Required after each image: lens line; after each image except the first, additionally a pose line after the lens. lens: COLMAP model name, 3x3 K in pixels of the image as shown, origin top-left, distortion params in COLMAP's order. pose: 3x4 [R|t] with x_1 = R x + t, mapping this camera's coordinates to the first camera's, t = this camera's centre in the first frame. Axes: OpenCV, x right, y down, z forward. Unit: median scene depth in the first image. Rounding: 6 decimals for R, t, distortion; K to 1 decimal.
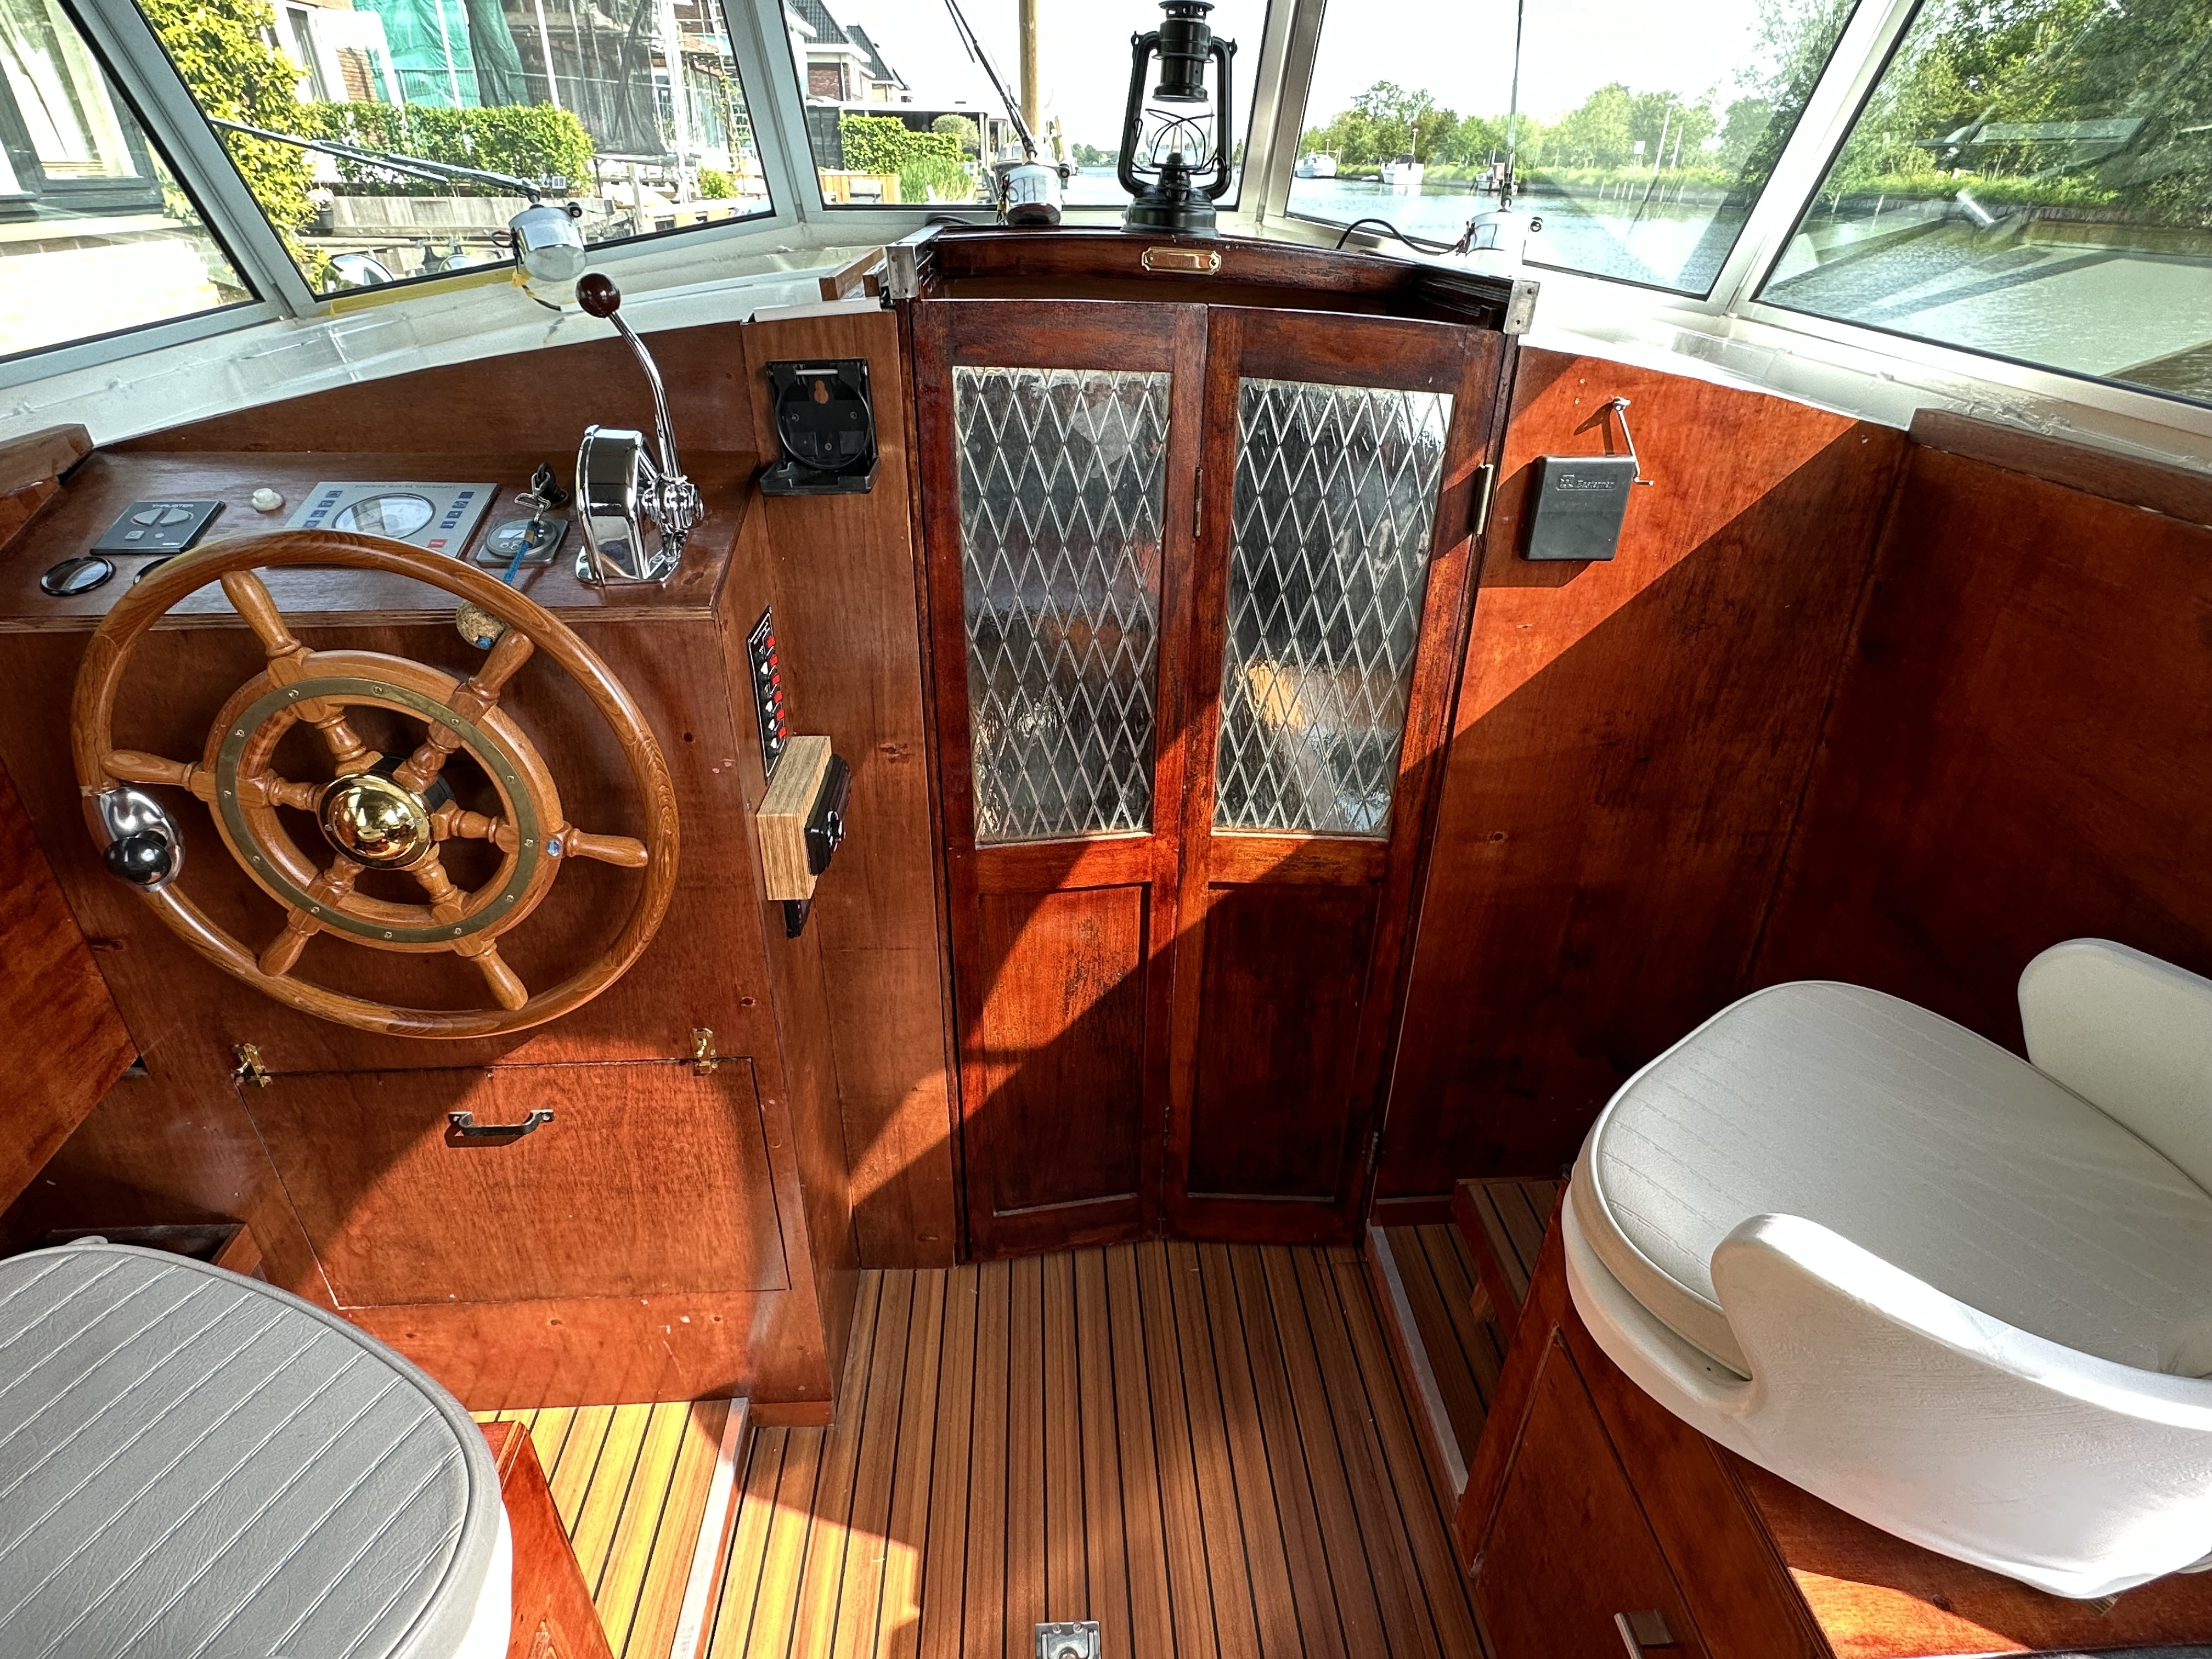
lens RADIAL K [[1153.3, 0, 1094.9], [0, 1153.3, 814.6], [0, 0, 1]] dist [-0.001524, 0.002133]
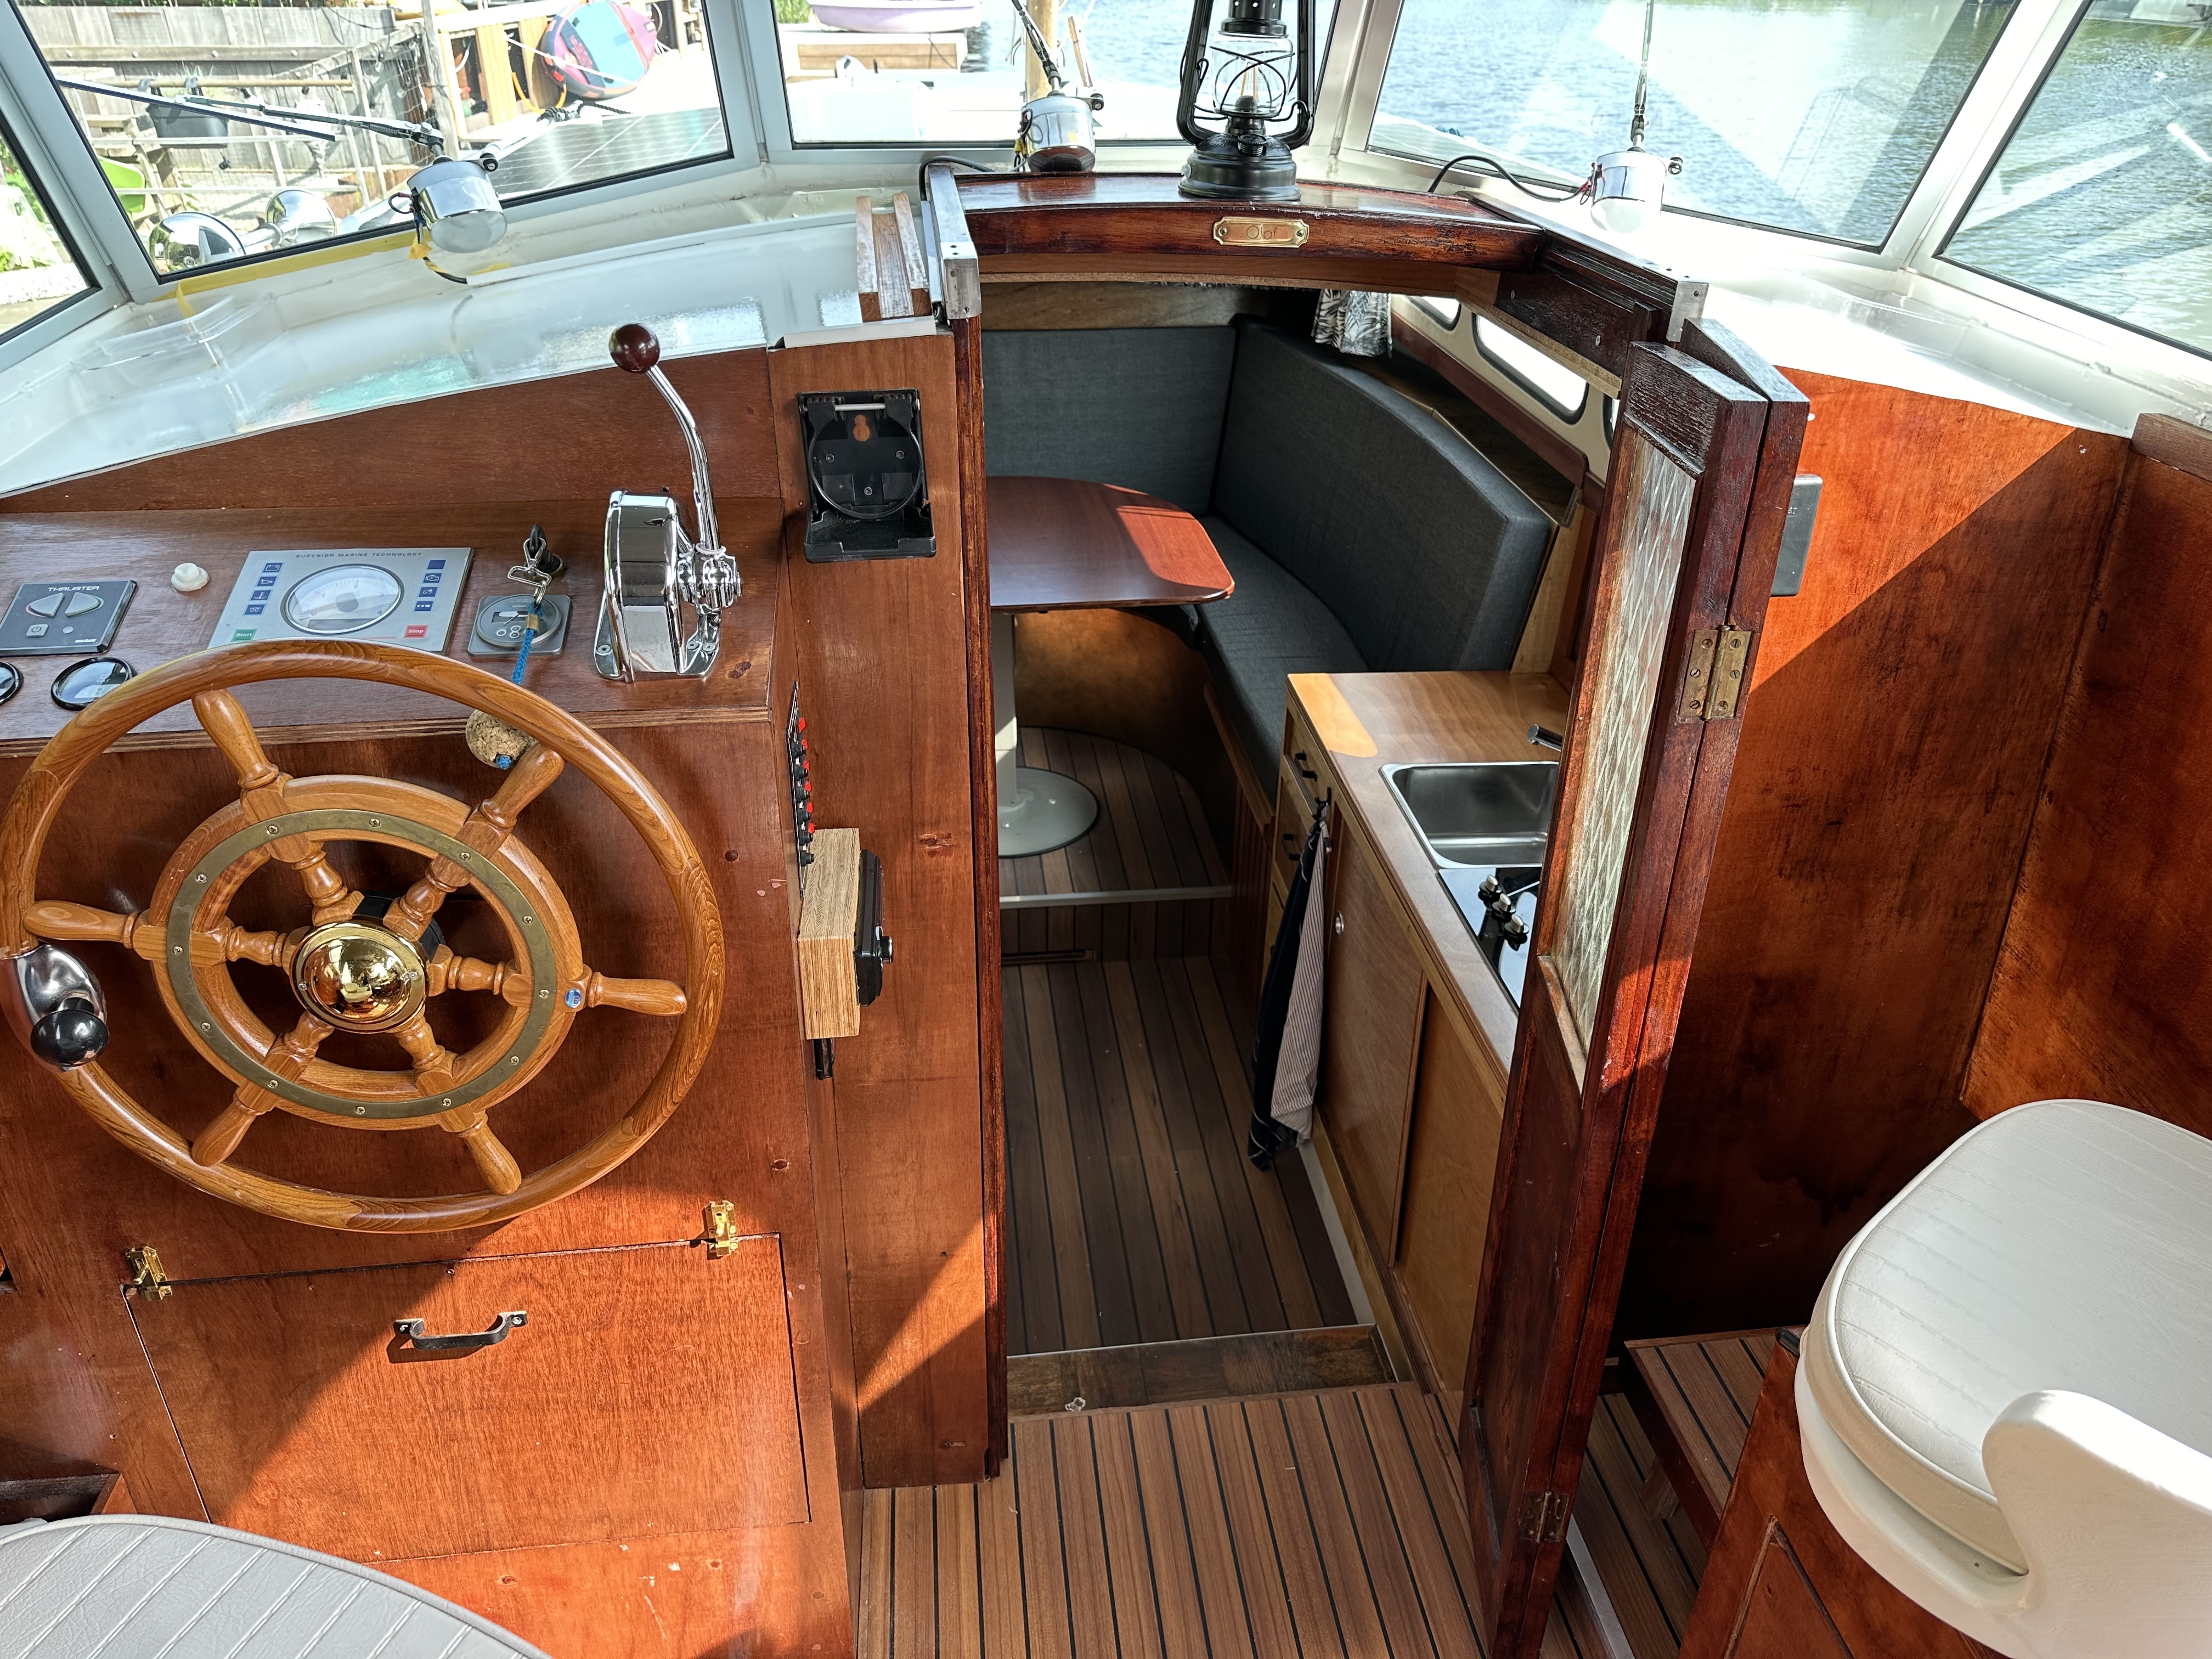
lens RADIAL K [[1625.1, 0, 1072.7], [0, 1625.1, 766.8], [0, 0, 1]] dist [0.039776, -0.053112]
pose [[0.998357, -0.028199, 0.049878, -0.140339], [0.029355, 0.999314, -0.022596, -0.084650], [-0.049206, 0.024023, 0.998500, -0.160414]]
